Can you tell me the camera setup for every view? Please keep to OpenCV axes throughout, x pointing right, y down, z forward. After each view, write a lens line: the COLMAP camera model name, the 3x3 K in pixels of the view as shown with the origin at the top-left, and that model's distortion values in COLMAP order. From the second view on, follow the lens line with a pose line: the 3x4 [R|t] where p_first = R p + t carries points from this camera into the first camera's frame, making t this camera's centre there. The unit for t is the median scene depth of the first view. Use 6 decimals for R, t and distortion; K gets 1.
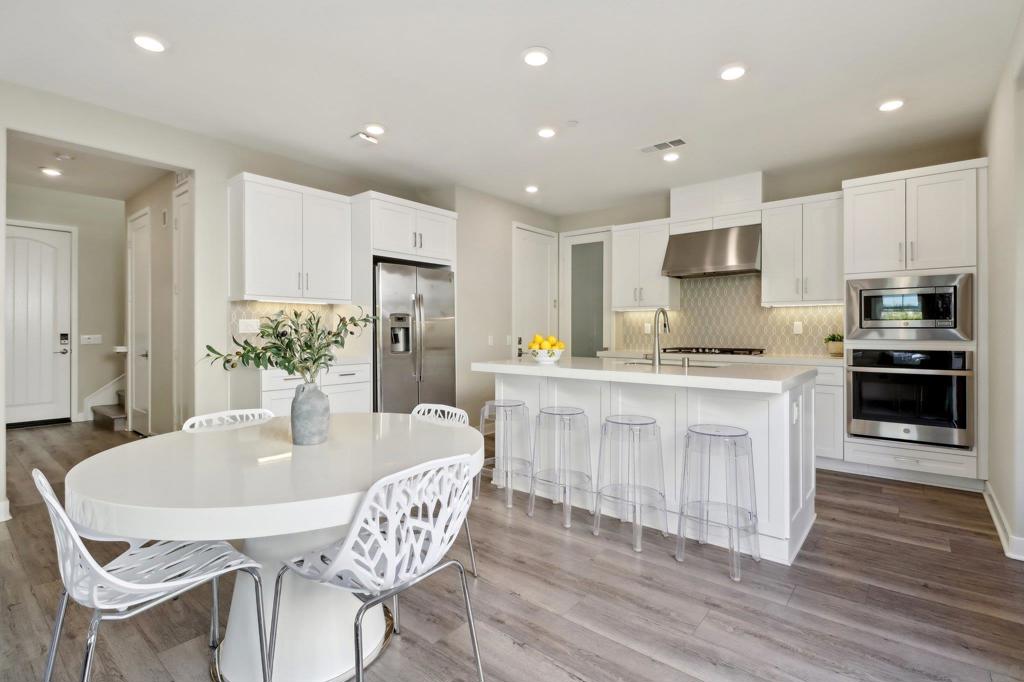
lens RADIAL K [[480.8, 0, 518.3], [0, 480.8, 330.5], [0, 0, 1]] dist [0.016202, -0.013031]
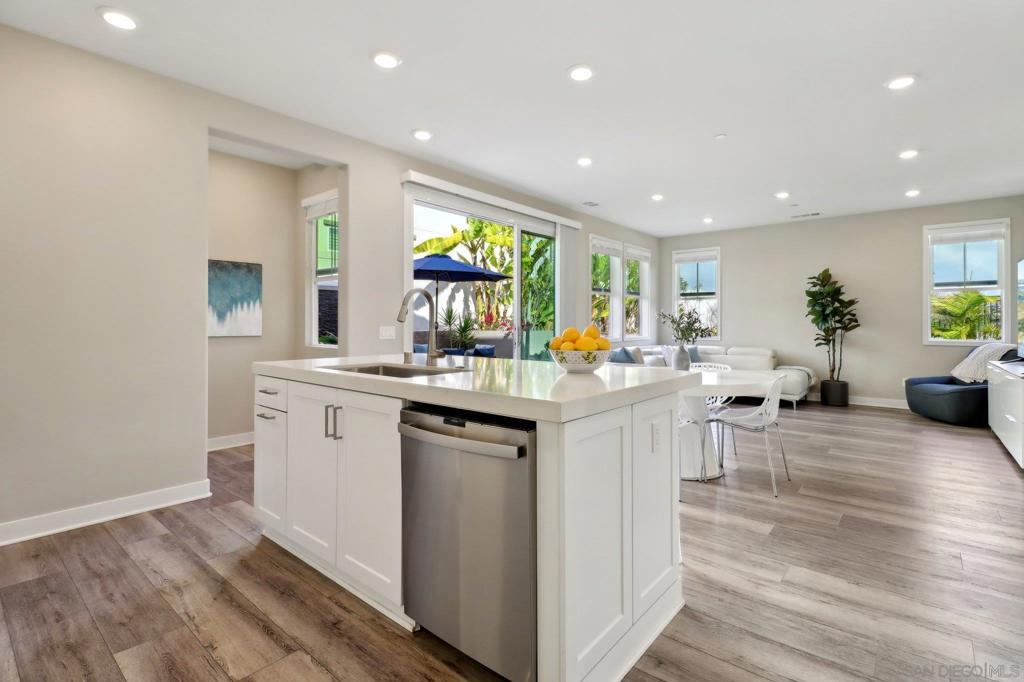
lens RADIAL K [[481.2, 0, 517.7], [0, 481.2, 318.2], [0, 0, 1]] dist [0.018837, -0.012837]
pose [[-0.999906, -0.000704, 0.013721, 0.108202], [-0.000833, 0.999956, -0.009390, 0.003857], [-0.013714, -0.009401, -0.999862, 1.343977]]
